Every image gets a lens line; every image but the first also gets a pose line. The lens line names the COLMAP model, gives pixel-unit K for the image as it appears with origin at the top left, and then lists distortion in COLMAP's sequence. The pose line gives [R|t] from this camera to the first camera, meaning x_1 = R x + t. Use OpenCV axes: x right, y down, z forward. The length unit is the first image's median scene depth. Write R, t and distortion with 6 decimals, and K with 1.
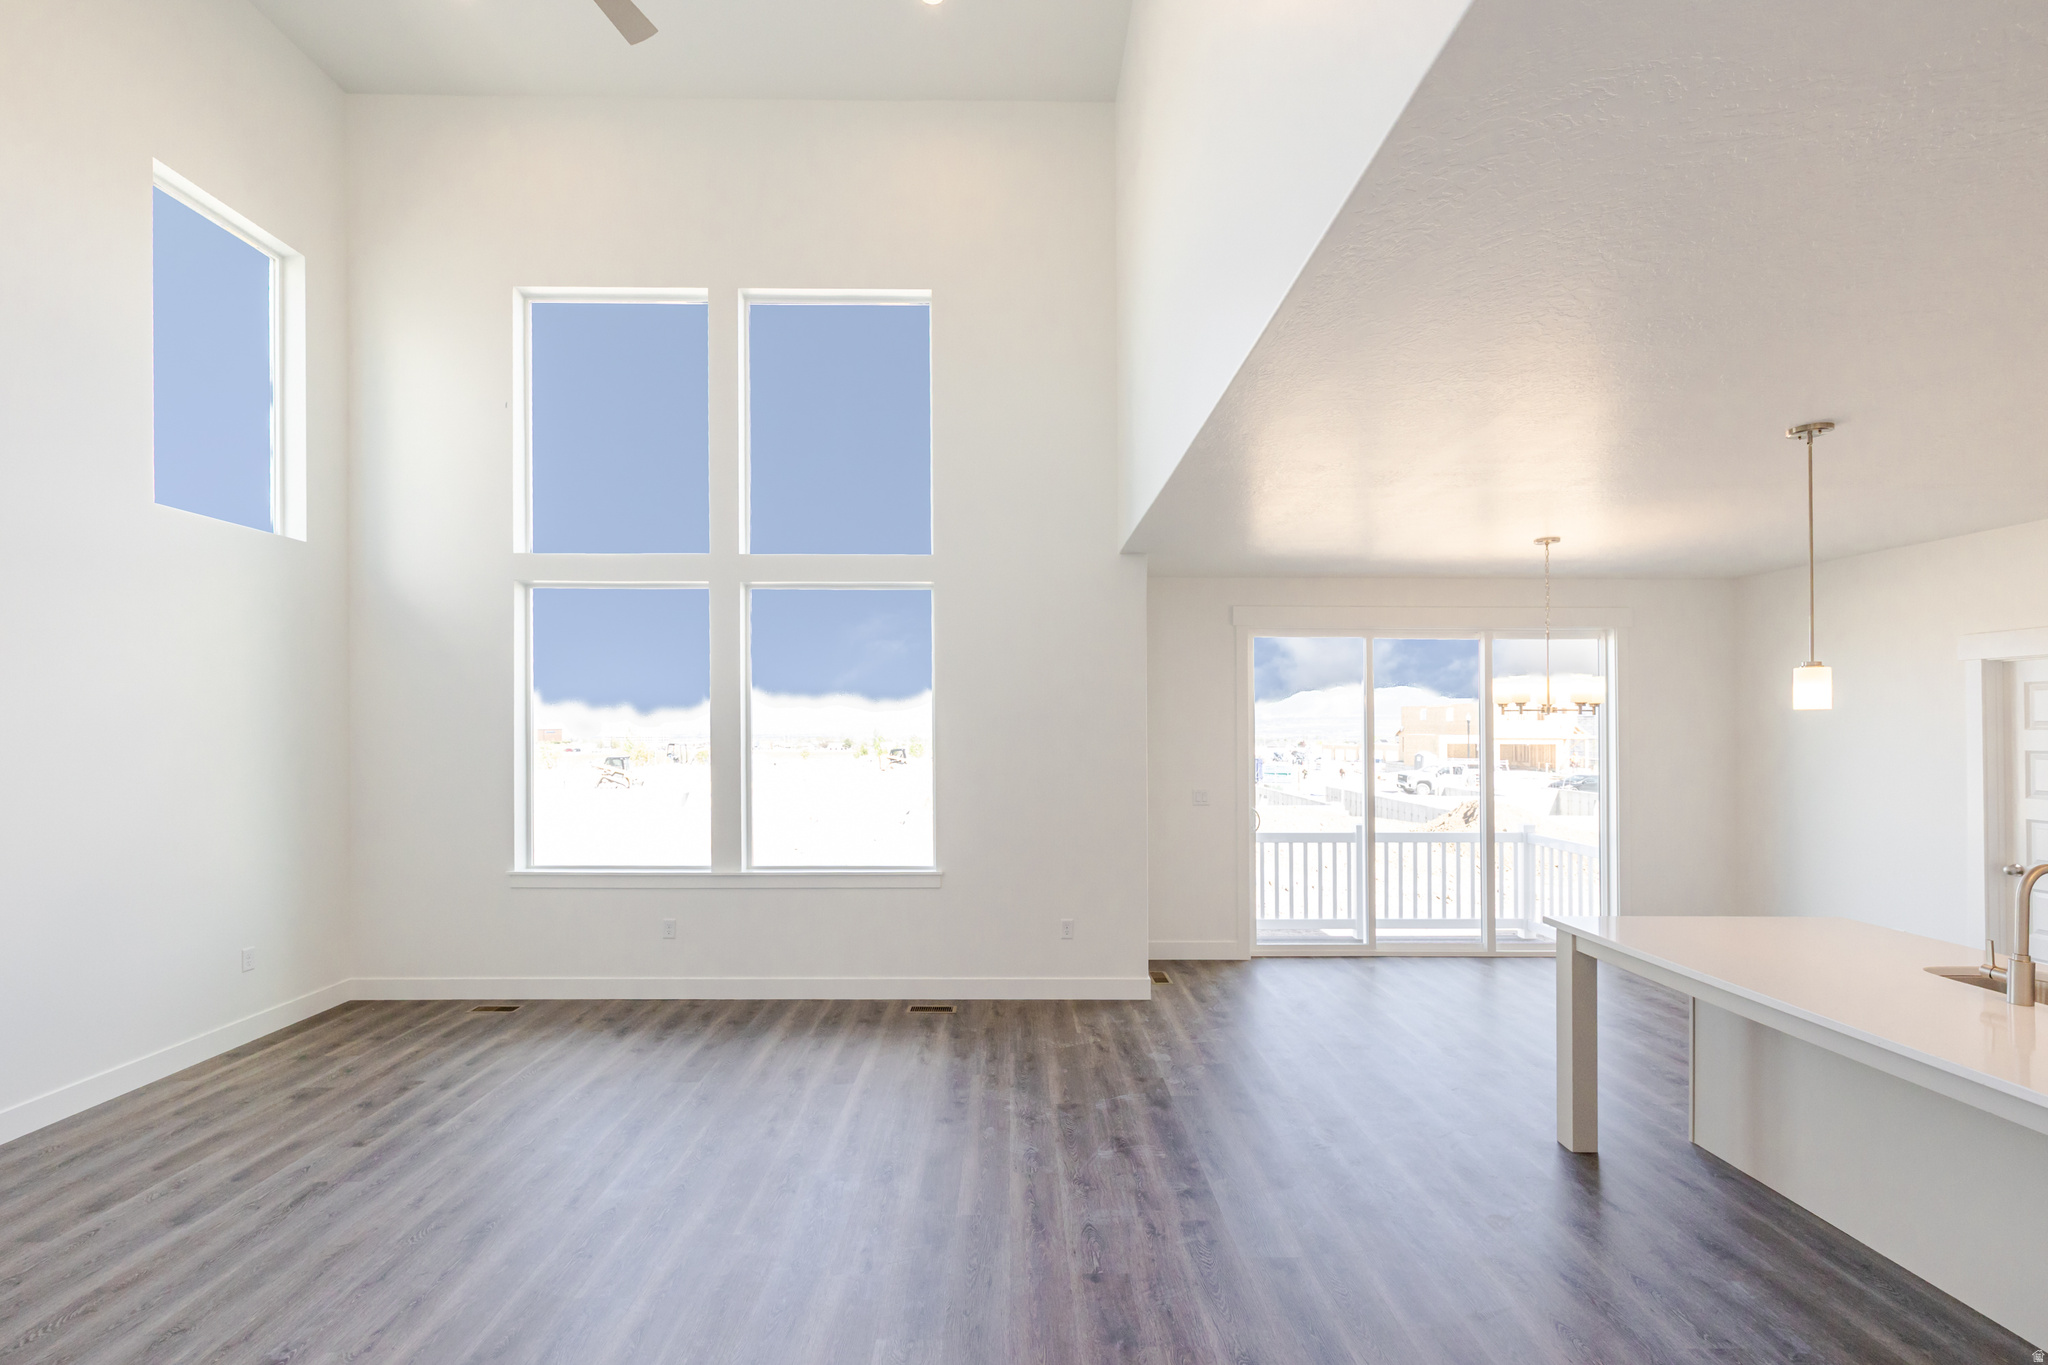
lens RADIAL K [[885.4, 0, 980.3], [0, 885.4, 710.7], [0, 0, 1]] dist [0.002343, -0.001112]
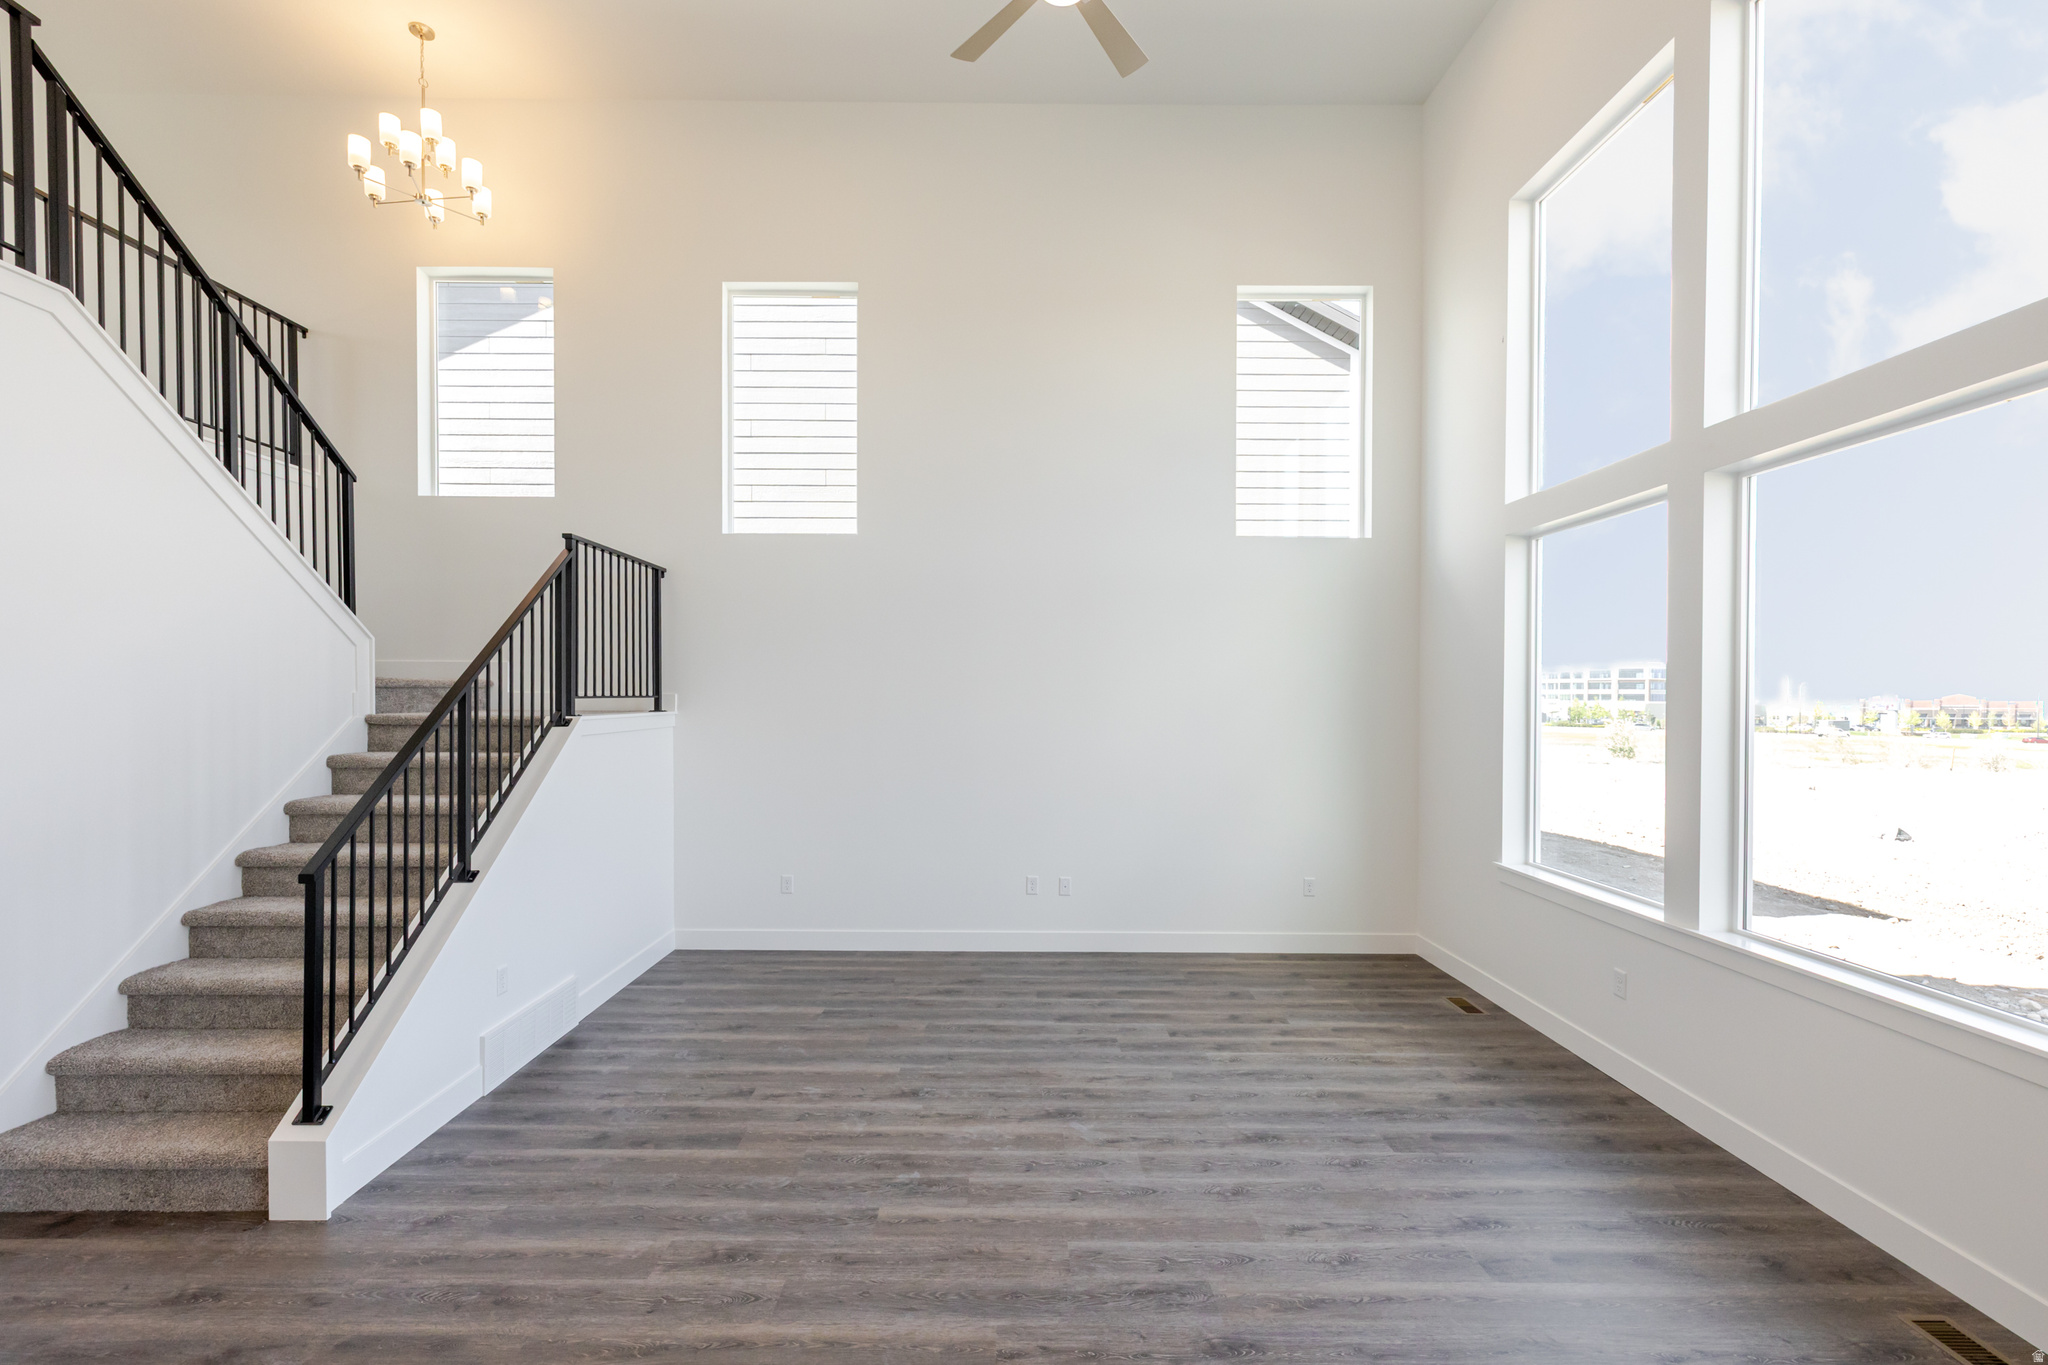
lens RADIAL K [[885.4, 0, 1033.0], [0, 885.4, 700.4], [0, 0, 1]] dist [0.002343, -0.001112]
pose [[0.038895, 0.004003, -0.999235, 0.418096], [0.006138, 0.999972, 0.004245, 0.015108], [0.999224, -0.006298, 0.038869, 0.610791]]
